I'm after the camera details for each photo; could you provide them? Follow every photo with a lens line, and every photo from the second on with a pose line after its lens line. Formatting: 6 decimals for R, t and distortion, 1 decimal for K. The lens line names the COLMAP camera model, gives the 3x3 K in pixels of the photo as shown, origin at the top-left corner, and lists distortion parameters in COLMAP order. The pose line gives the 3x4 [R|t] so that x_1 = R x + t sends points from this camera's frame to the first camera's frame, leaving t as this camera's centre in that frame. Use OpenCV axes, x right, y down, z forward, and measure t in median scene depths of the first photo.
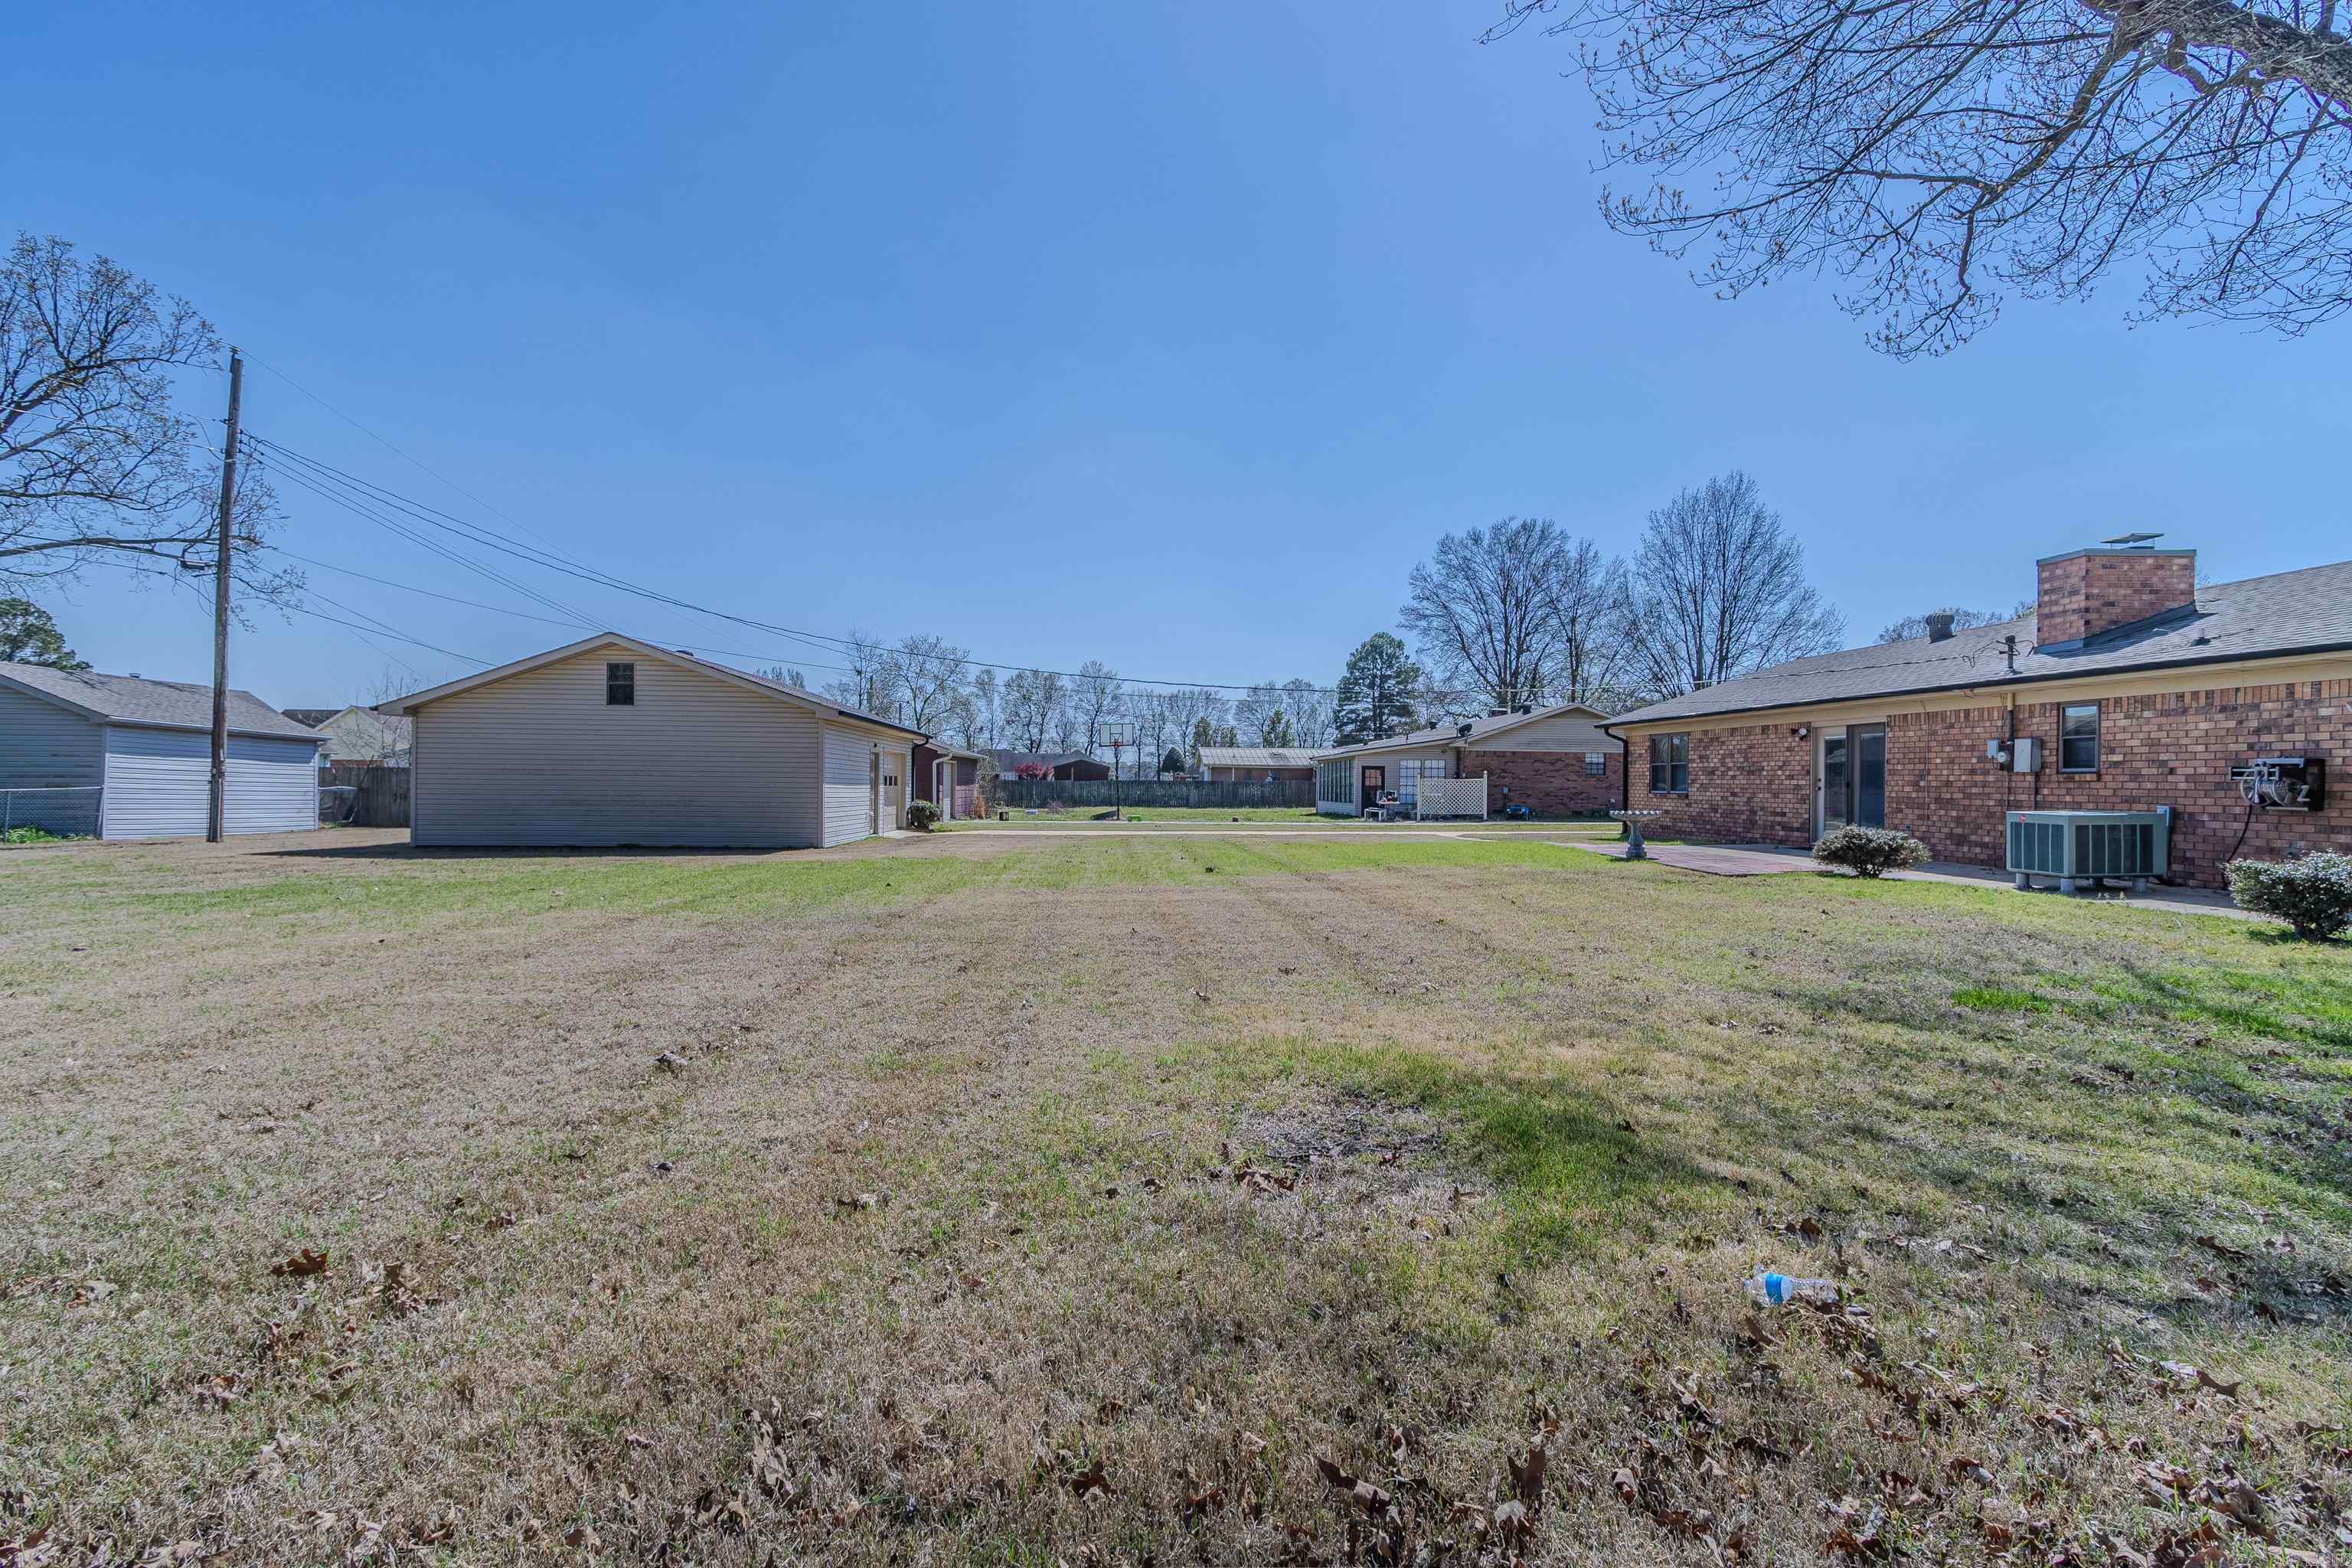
lens RADIAL K [[1089.6, 0, 1137.3], [0, 1089.6, 783.8], [0, 0, 1]] dist [0.005304, -0.001691]
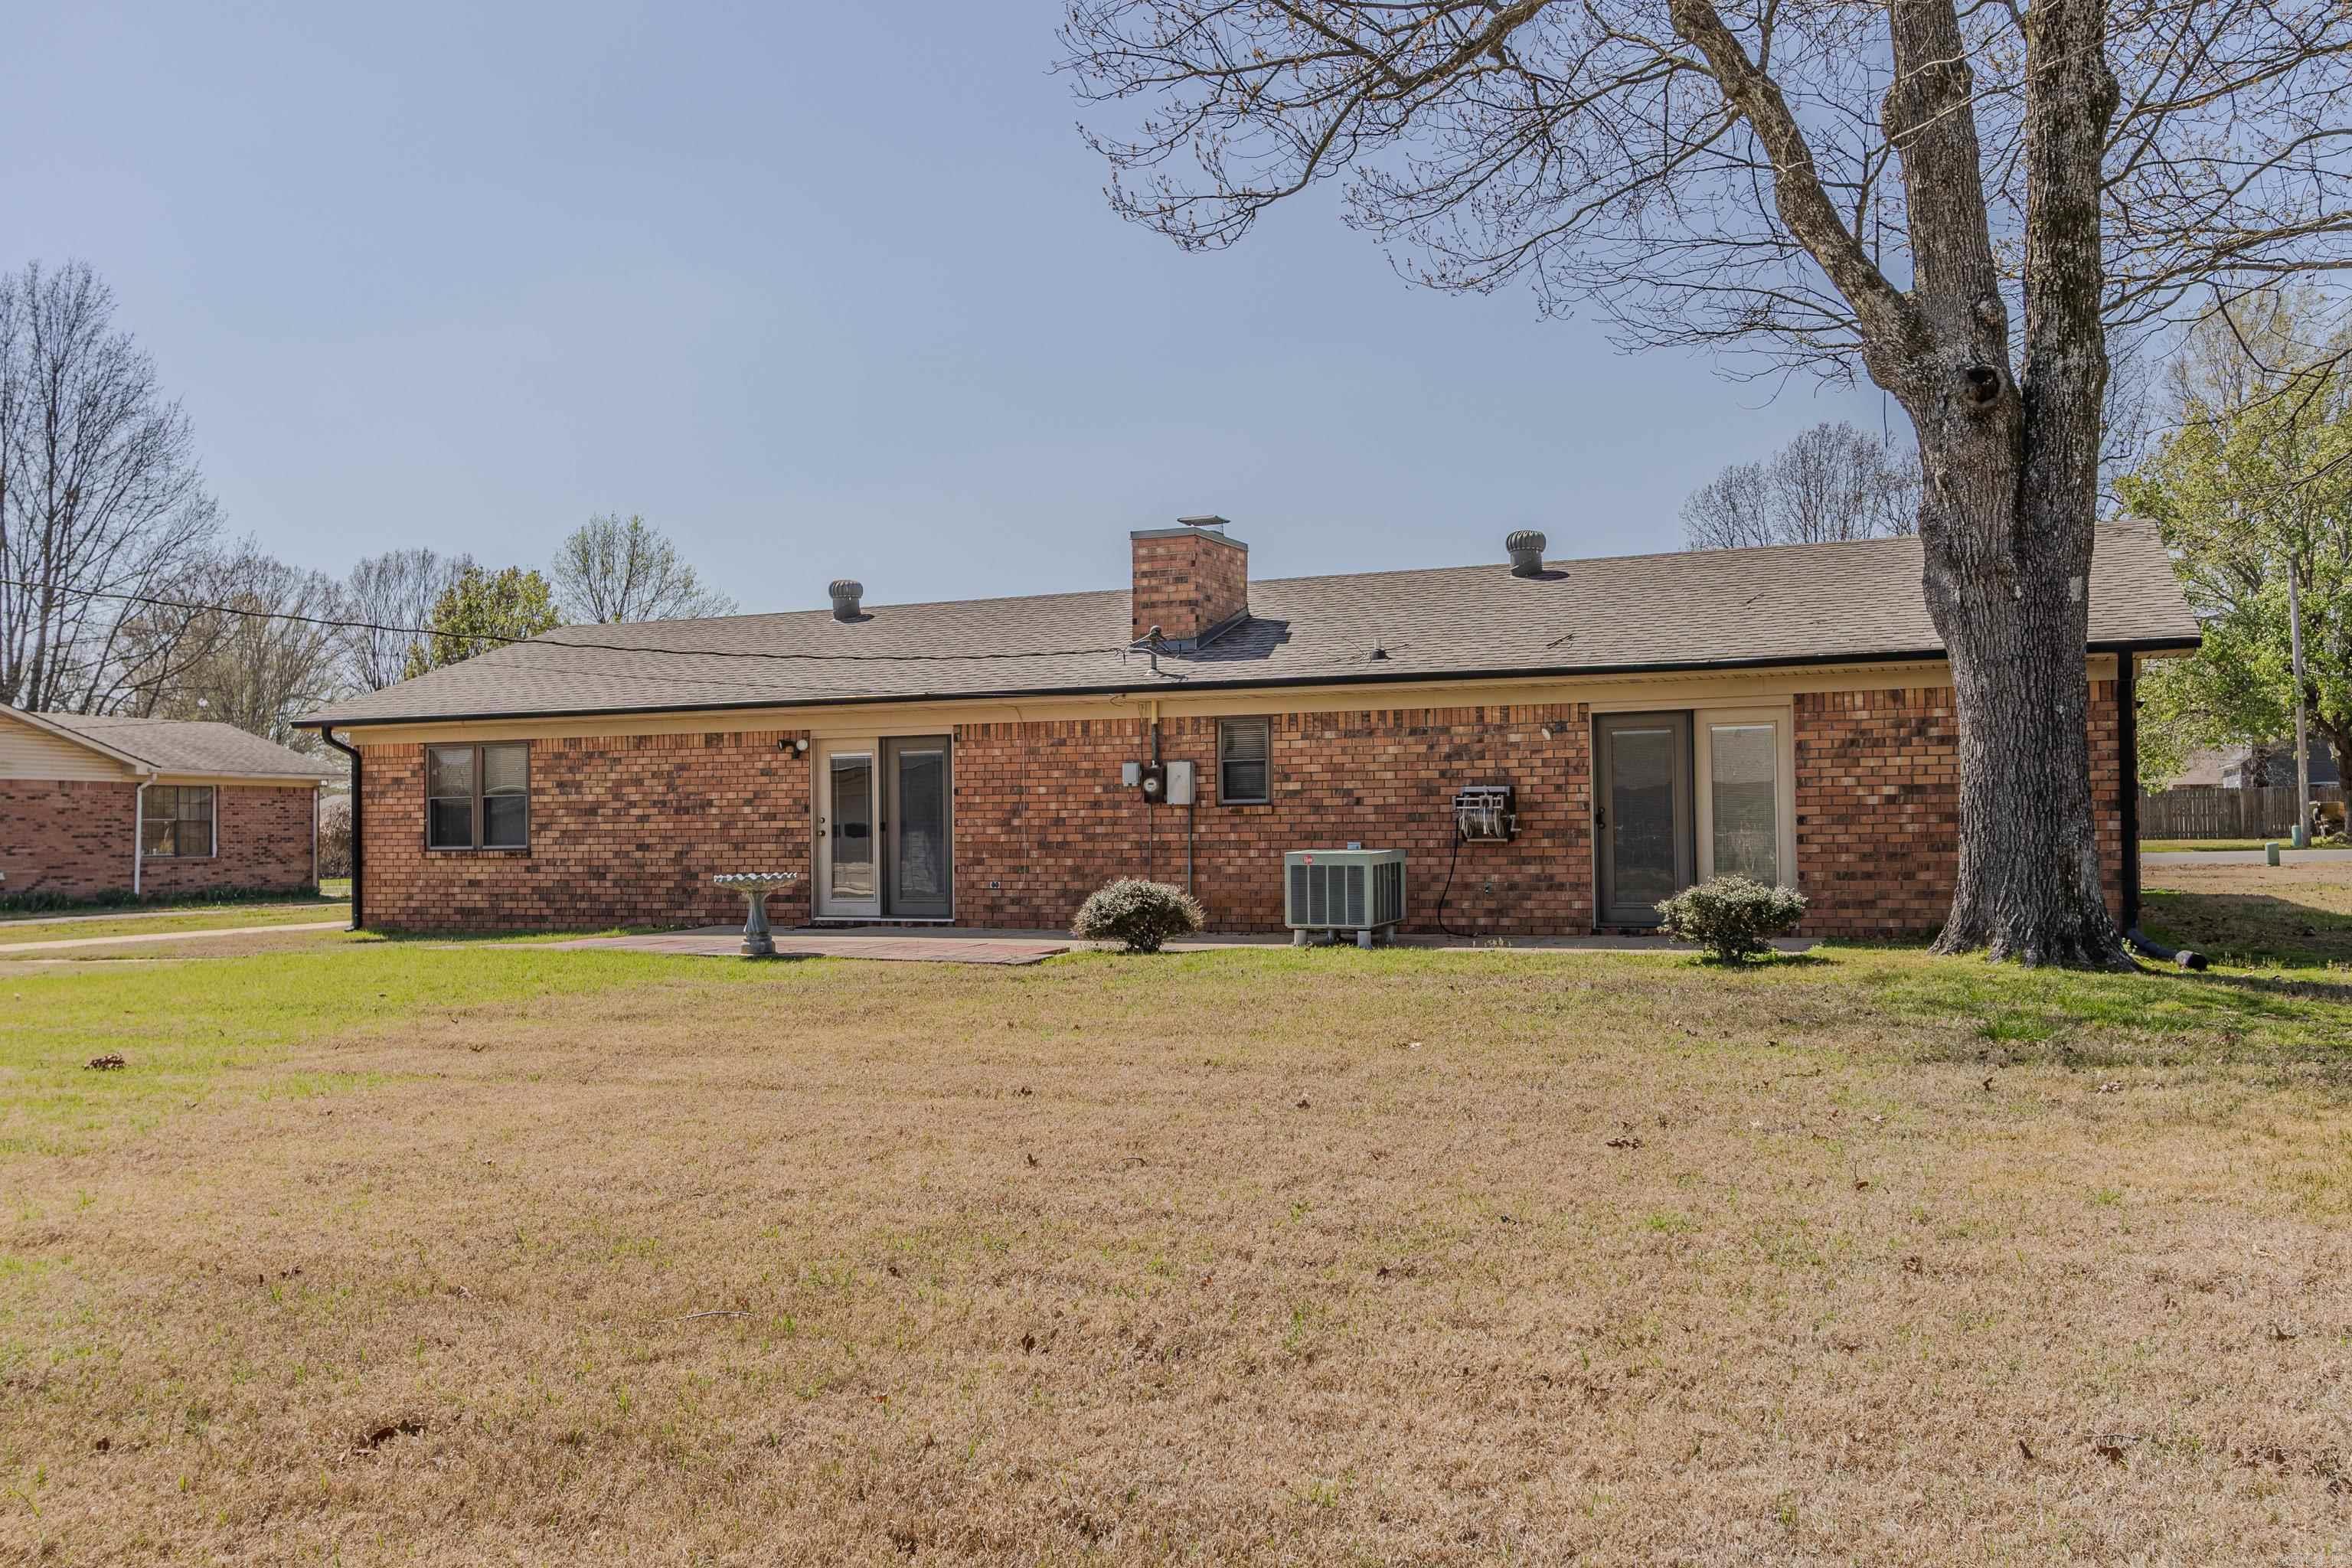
lens RADIAL K [[1956.3, 0, 1186.9], [0, 1956.3, 786.3], [0, 0, 1]] dist [0.019106, -0.022494]
pose [[0.406267, 0.005956, 0.913735, -0.439960], [0.019534, 0.999694, -0.015202, -0.002190], [-0.913545, 0.024025, 0.406026, 0.413831]]
